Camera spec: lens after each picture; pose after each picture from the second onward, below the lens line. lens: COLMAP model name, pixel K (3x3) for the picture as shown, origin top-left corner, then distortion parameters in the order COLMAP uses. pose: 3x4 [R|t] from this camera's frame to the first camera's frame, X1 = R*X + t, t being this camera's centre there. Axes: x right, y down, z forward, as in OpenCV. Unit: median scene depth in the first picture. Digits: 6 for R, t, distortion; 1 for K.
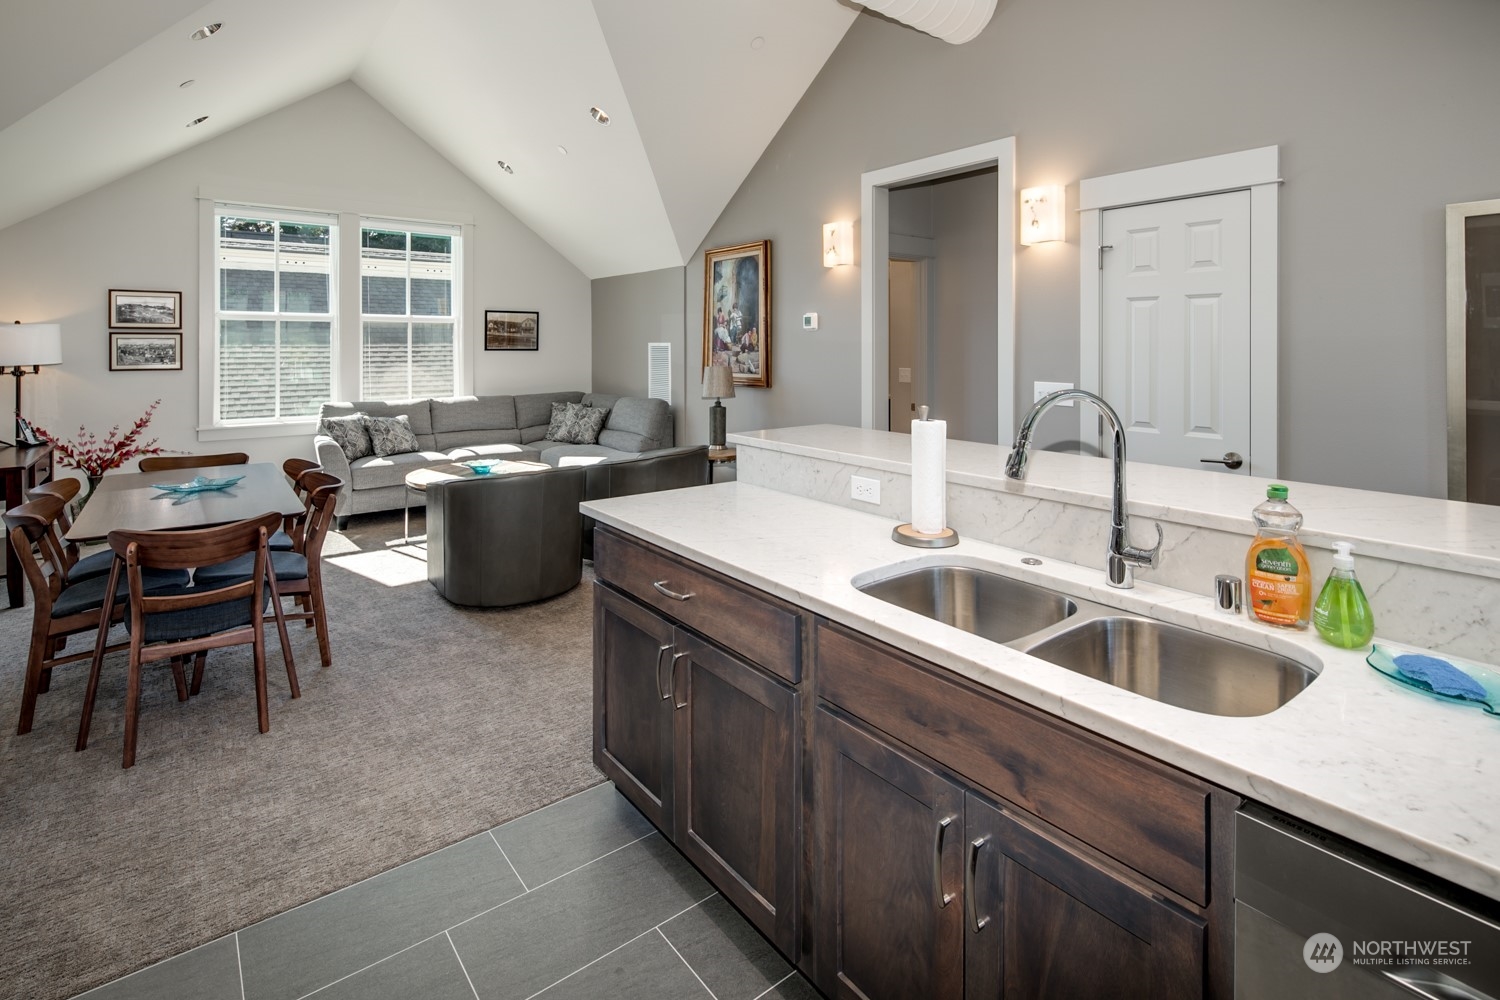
lens RADIAL K [[728.8, 0, 746.6], [0, 728.8, 348.3], [0, 0, 1]] dist [0.008984, -0.004290]
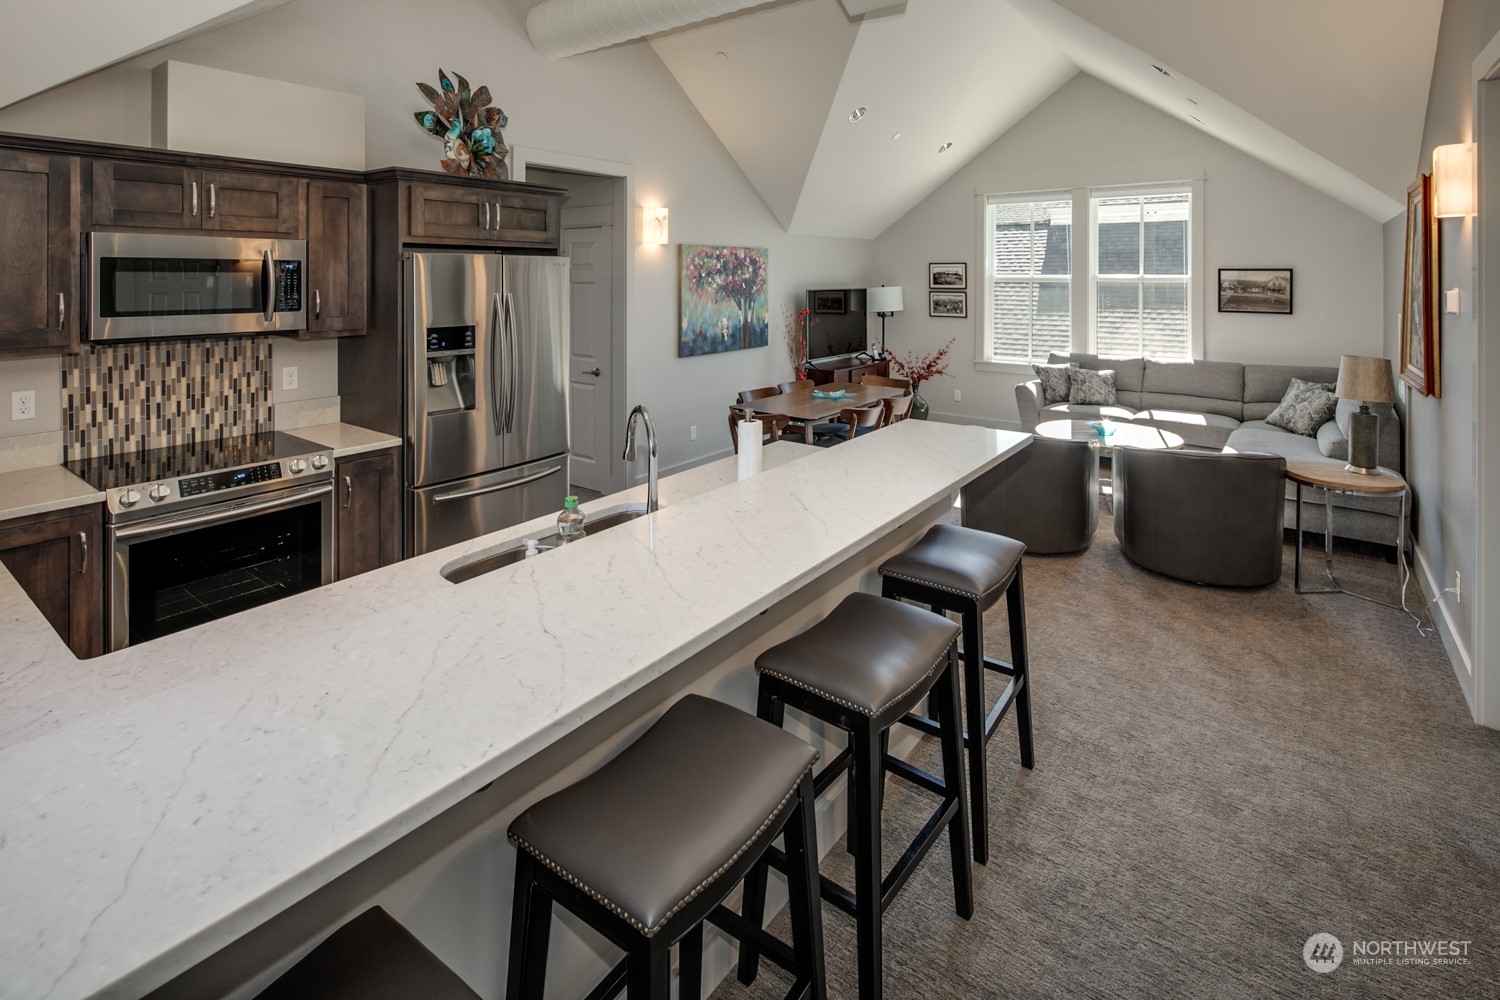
lens RADIAL K [[728.8, 0, 745.8], [0, 728.8, 277.9], [0, 0, 1]] dist [0.008984, -0.004290]
pose [[0.260117, 0.004424, -0.965567, 0.479605], [-0.005465, 0.999980, 0.003110, -0.049792], [0.965562, 0.004468, 0.260136, 0.218060]]
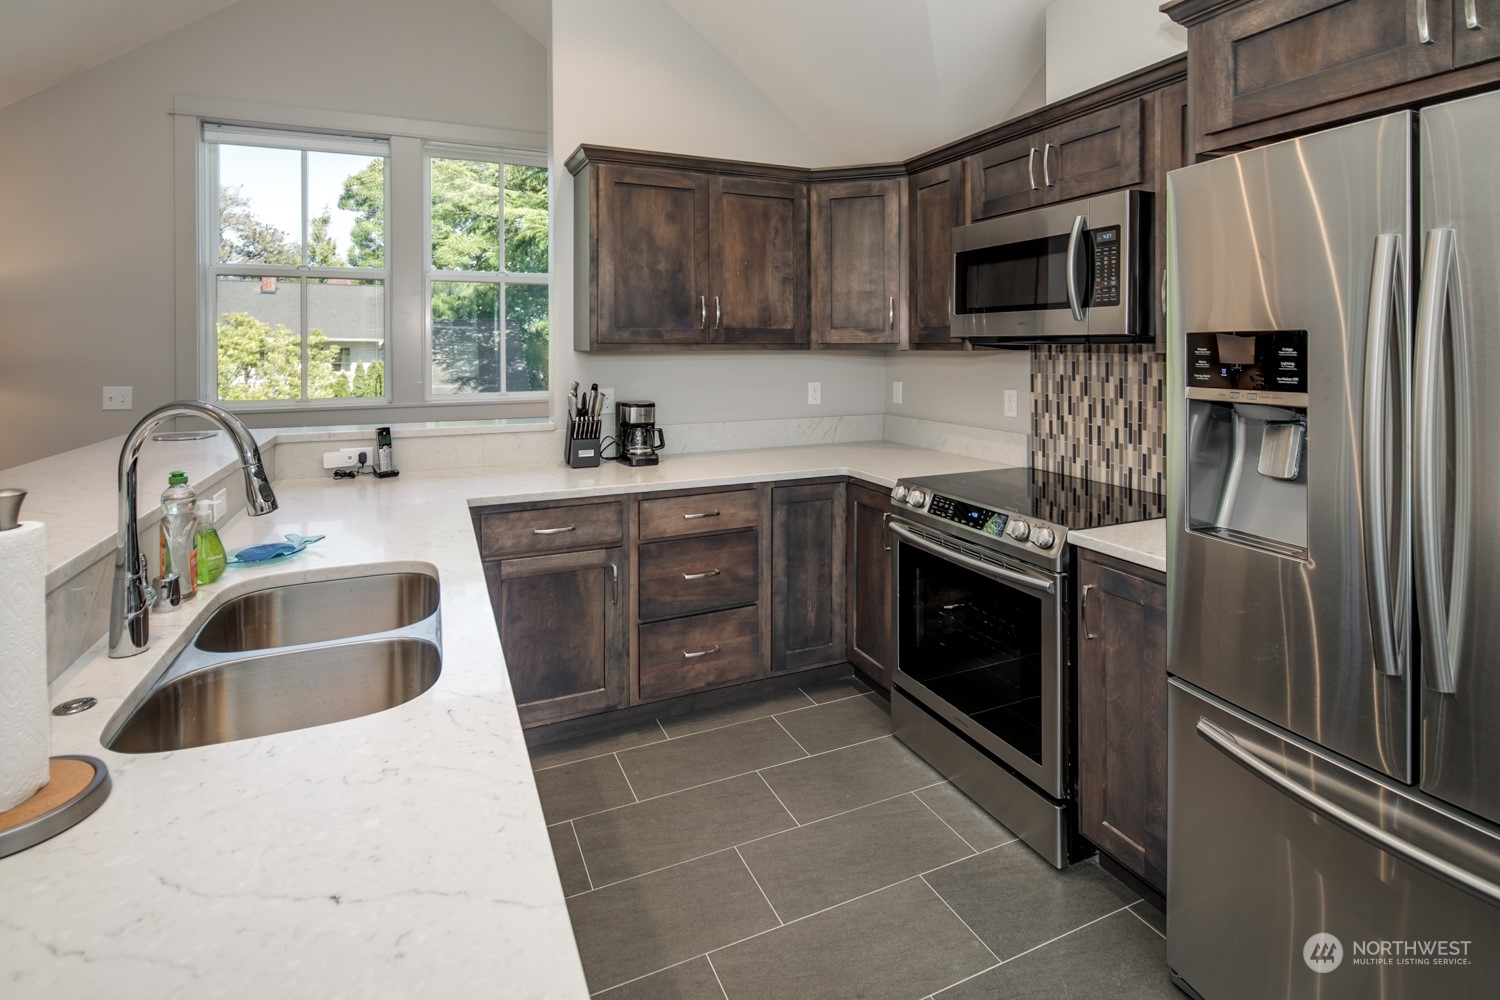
lens RADIAL K [[728.8, 0, 745.0], [0, 728.8, 344.8], [0, 0, 1]] dist [0.008984, -0.004290]
pose [[-0.970537, 0.000984, 0.240950, -0.082005], [0.001806, 0.999993, 0.003189, -0.001363], [-0.240945, 0.003531, -0.970532, 0.425943]]
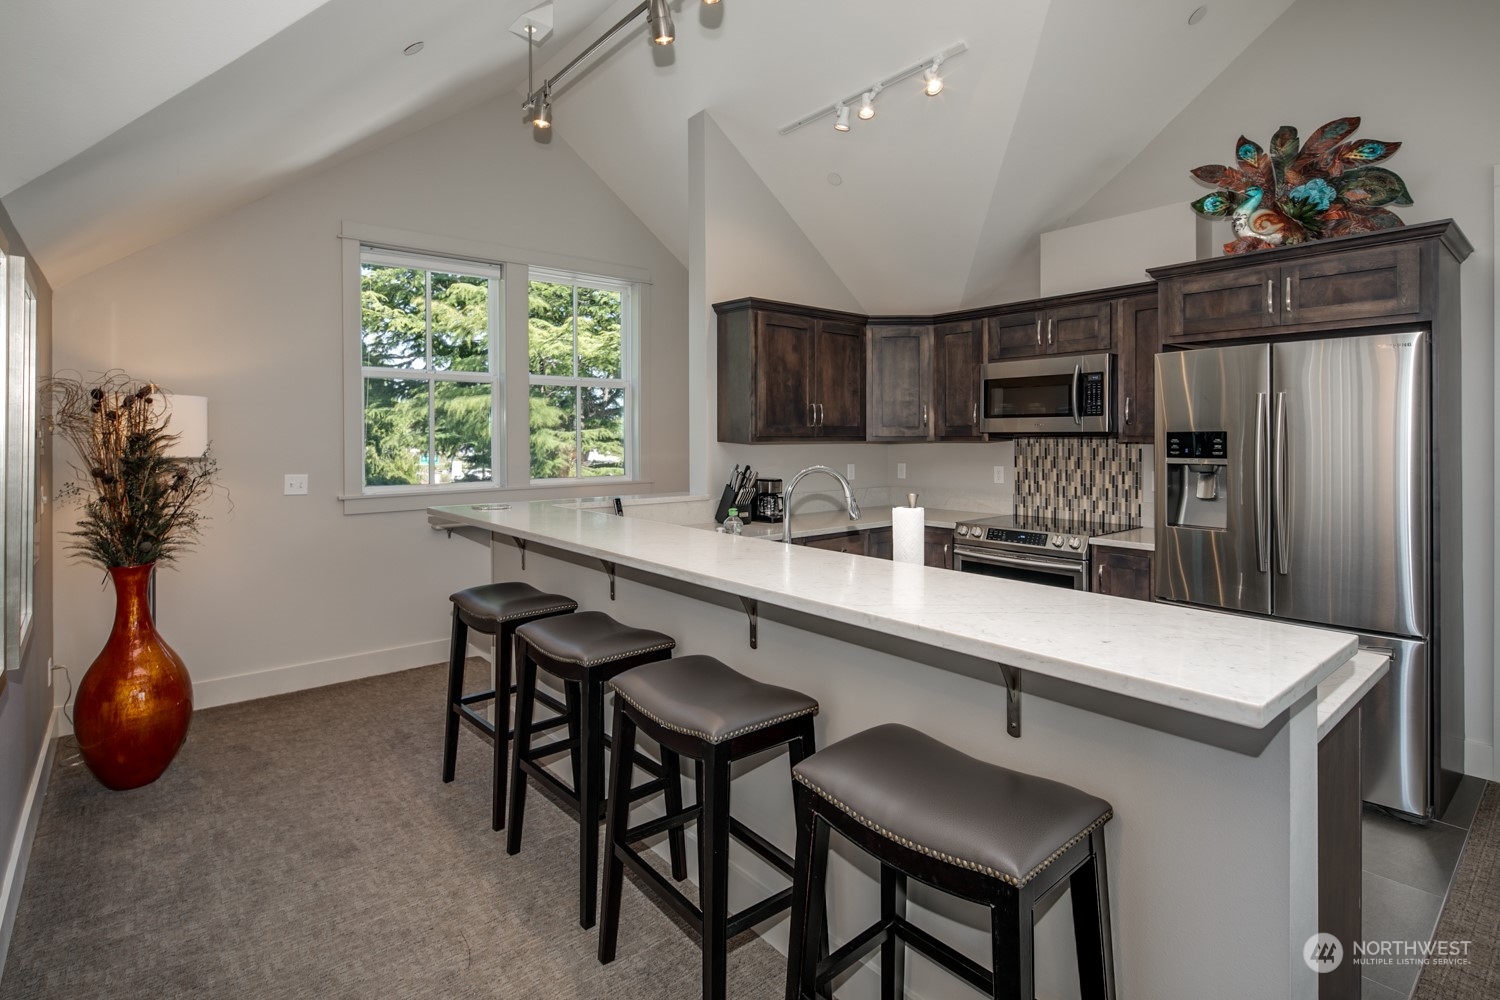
lens RADIAL K [[728.8, 0, 755.5], [0, 728.8, 431.9], [0, 0, 1]] dist [0.008984, -0.004290]
pose [[-0.998834, 0.001022, -0.048259, 0.173131], [0.001156, 0.999996, -0.002752, -0.003525], [0.048256, -0.002805, -0.998831, 0.677026]]
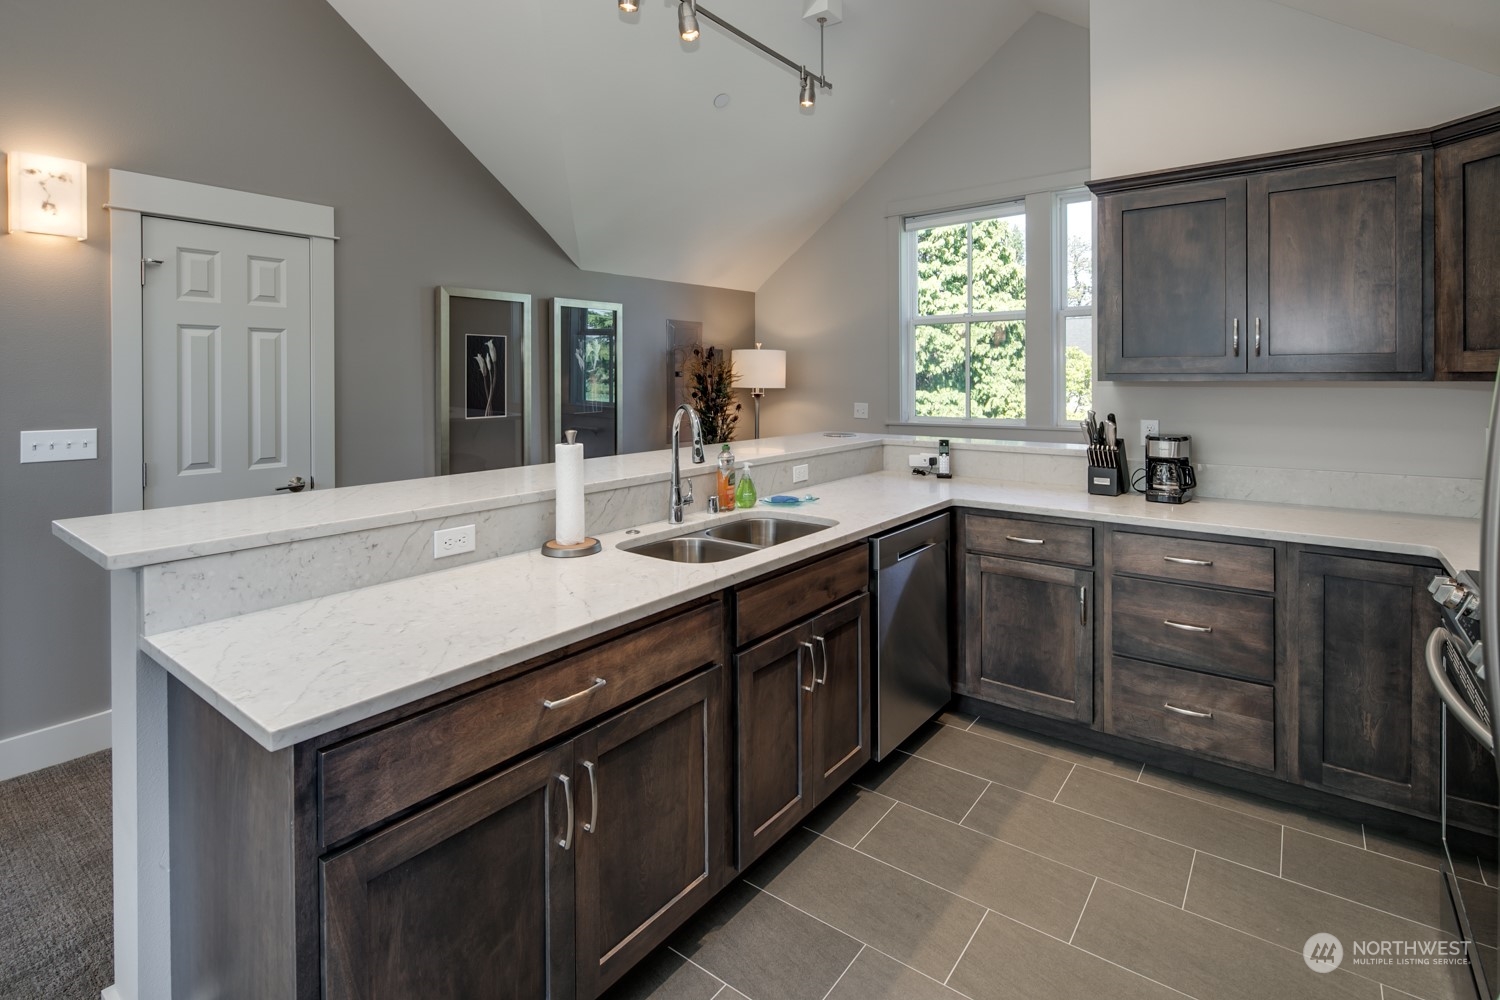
lens RADIAL K [[728.8, 0, 746.3], [0, 728.8, 375.3], [0, 0, 1]] dist [0.008984, -0.004290]
pose [[-0.252482, 0.002835, 0.967597, -0.294340], [0.007727, 0.999970, -0.000914, -0.001294], [-0.967571, 0.007246, -0.252497, 0.335033]]
